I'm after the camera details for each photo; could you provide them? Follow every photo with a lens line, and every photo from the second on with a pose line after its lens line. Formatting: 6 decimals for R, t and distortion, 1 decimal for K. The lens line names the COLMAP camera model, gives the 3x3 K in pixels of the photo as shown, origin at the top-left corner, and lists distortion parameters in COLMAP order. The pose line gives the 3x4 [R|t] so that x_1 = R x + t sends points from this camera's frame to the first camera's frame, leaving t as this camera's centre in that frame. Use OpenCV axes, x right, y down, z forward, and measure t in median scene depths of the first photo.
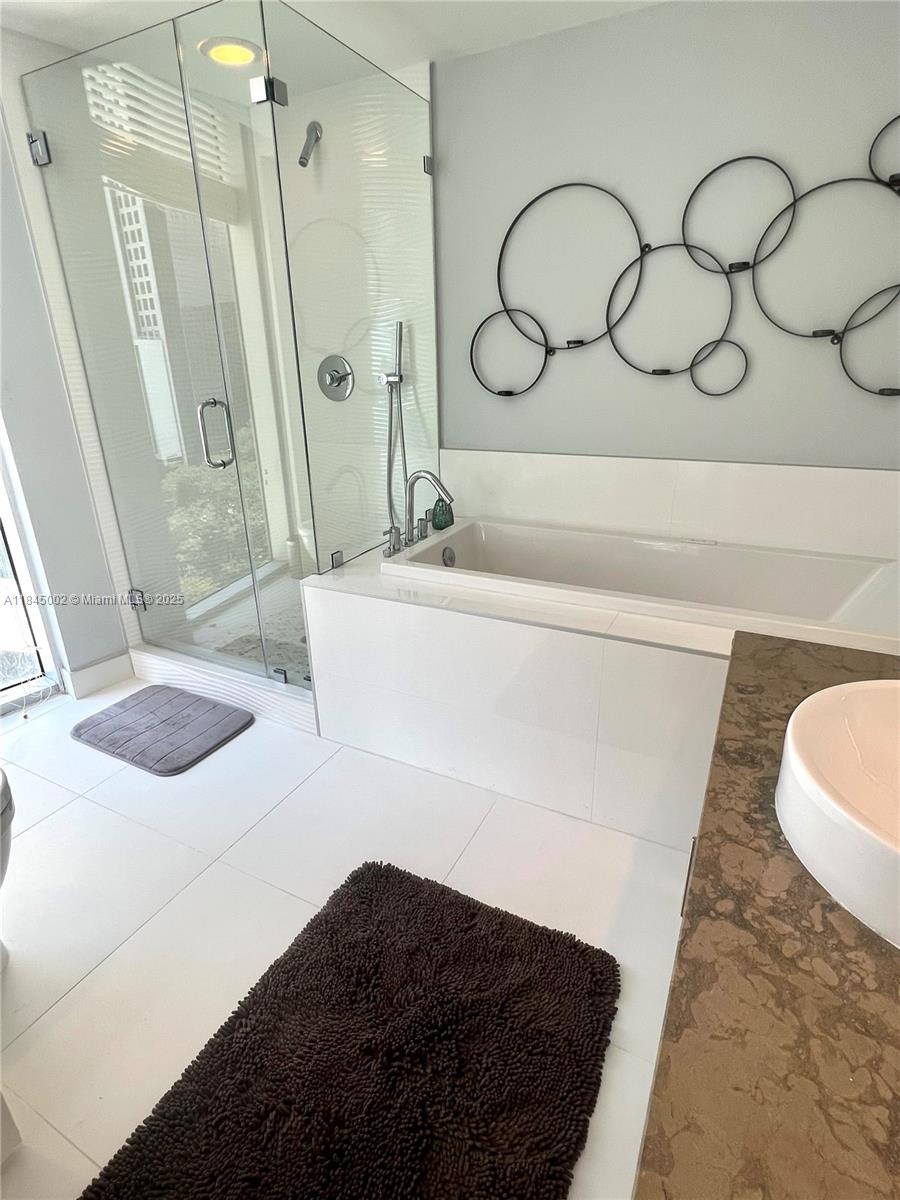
lens RADIAL K [[618.1, 0, 461.0], [0, 618.1, 593.9], [0, 0, 1]] dist [-0.000123, 0.000317]
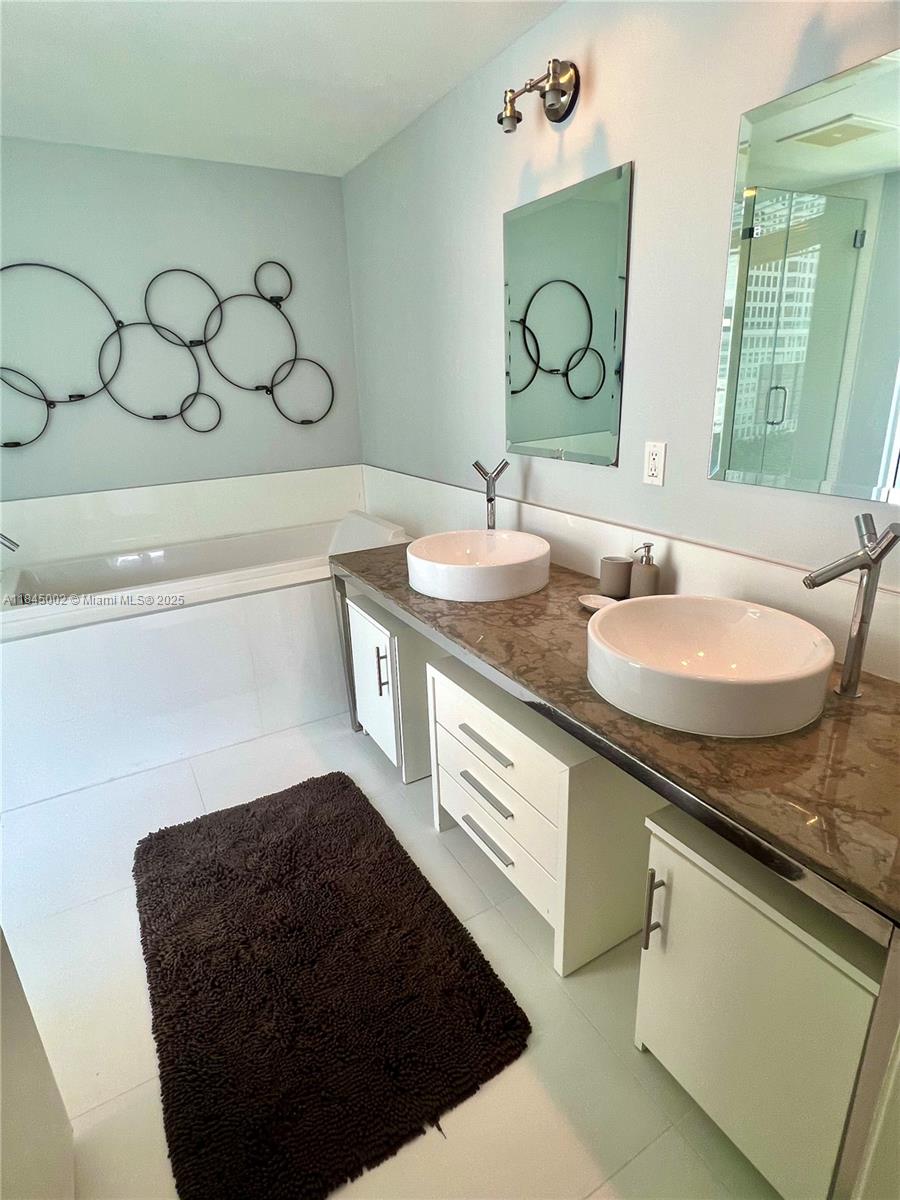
lens RADIAL K [[618.1, 0, 461.0], [0, 618.1, 593.9], [0, 0, 1]] dist [-0.000123, 0.000317]
pose [[0.531715, -0.275163, 0.800977, -0.536645], [0.328250, 0.938782, 0.104601, 0.067942], [-0.780725, 0.207303, 0.589487, -0.203015]]
